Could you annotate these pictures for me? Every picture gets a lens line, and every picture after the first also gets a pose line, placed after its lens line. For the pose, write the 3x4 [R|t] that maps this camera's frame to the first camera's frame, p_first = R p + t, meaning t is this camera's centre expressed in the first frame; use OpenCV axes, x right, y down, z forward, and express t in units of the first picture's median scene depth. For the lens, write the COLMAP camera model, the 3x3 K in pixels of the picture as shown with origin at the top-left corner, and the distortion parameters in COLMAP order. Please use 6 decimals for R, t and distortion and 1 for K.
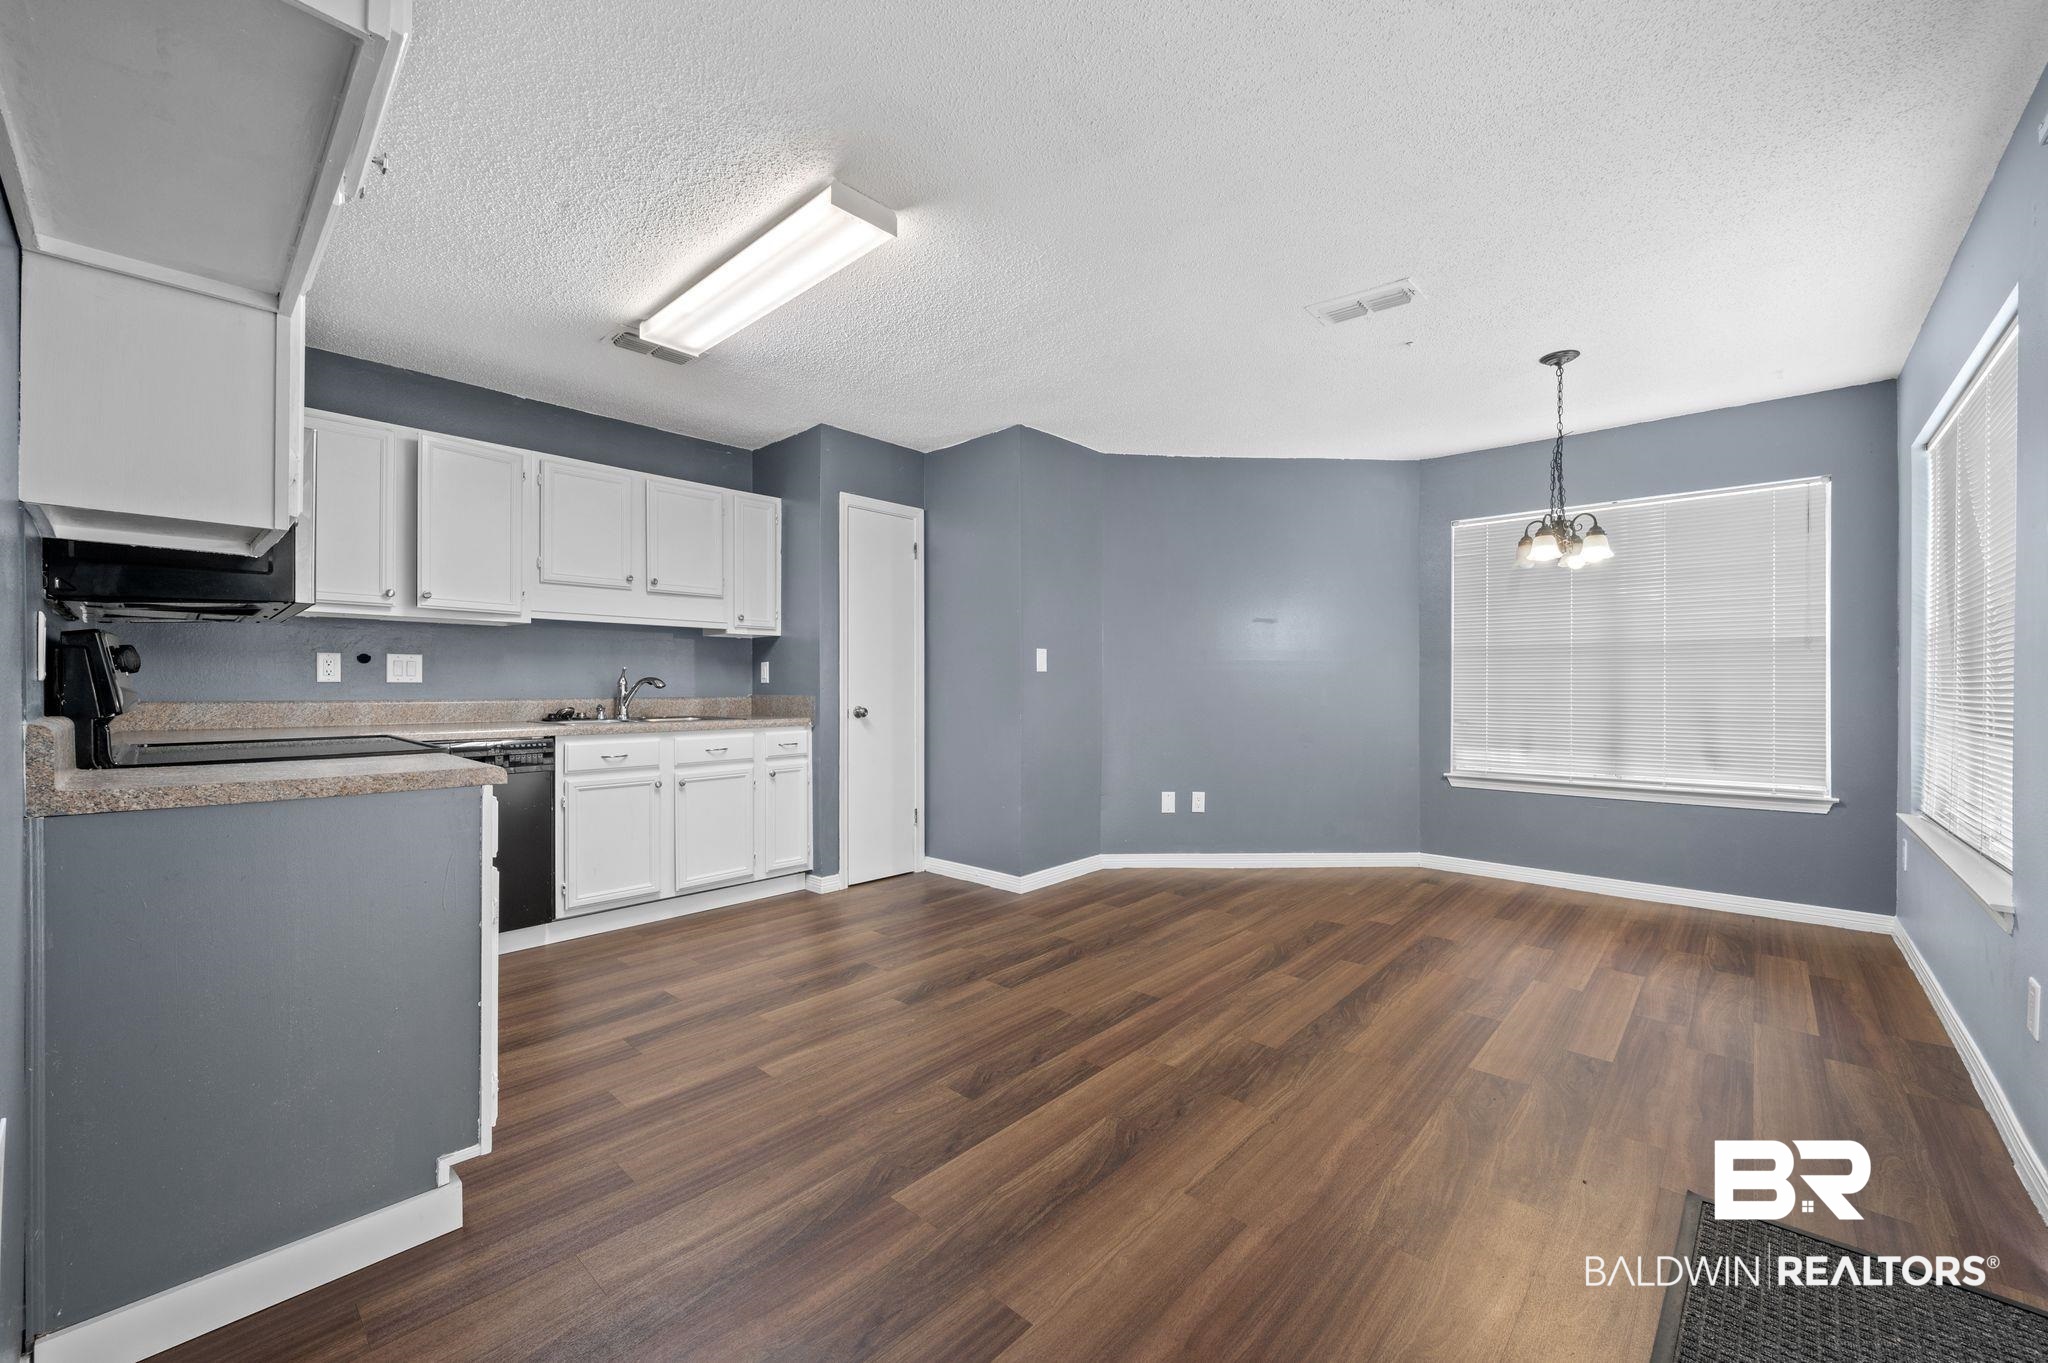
lens RADIAL K [[798.1, 0, 1027.2], [0, 798.1, 685.6], [0, 0, 1]] dist [-0.001156, -0.000065]
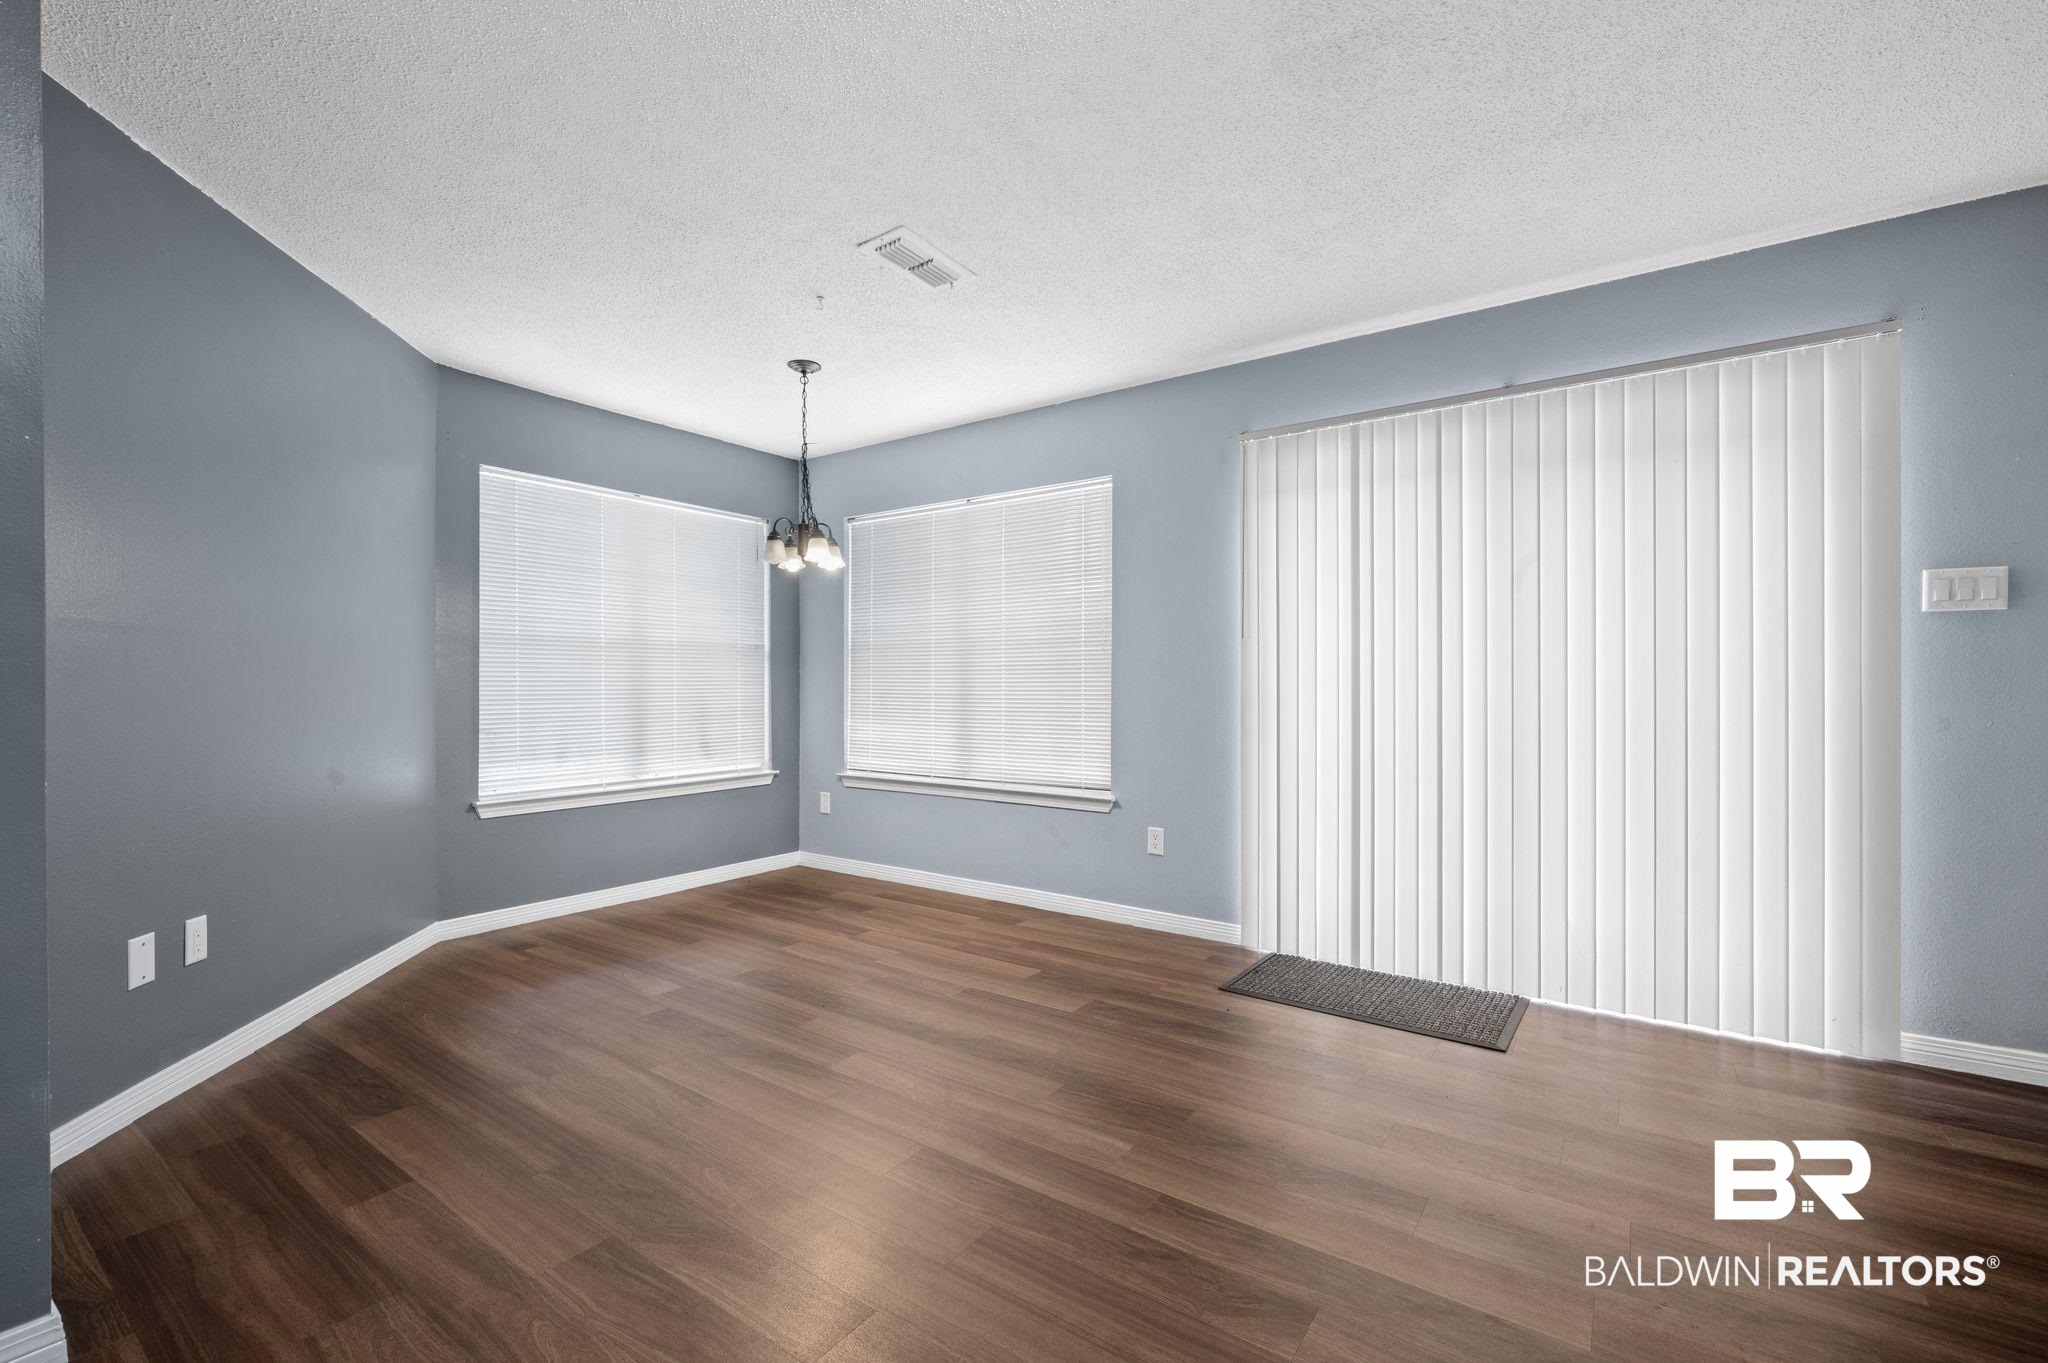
lens RADIAL K [[869.1, 0, 1026.5], [0, 869.1, 686.5], [0, 0, 1]] dist [-0.002781, -0.000247]
pose [[-0.123567, -0.003373, 0.992330, -0.426517], [0.000413, 0.999994, 0.003450, -0.000008], [-0.992336, 0.000836, -0.123565, 0.752206]]
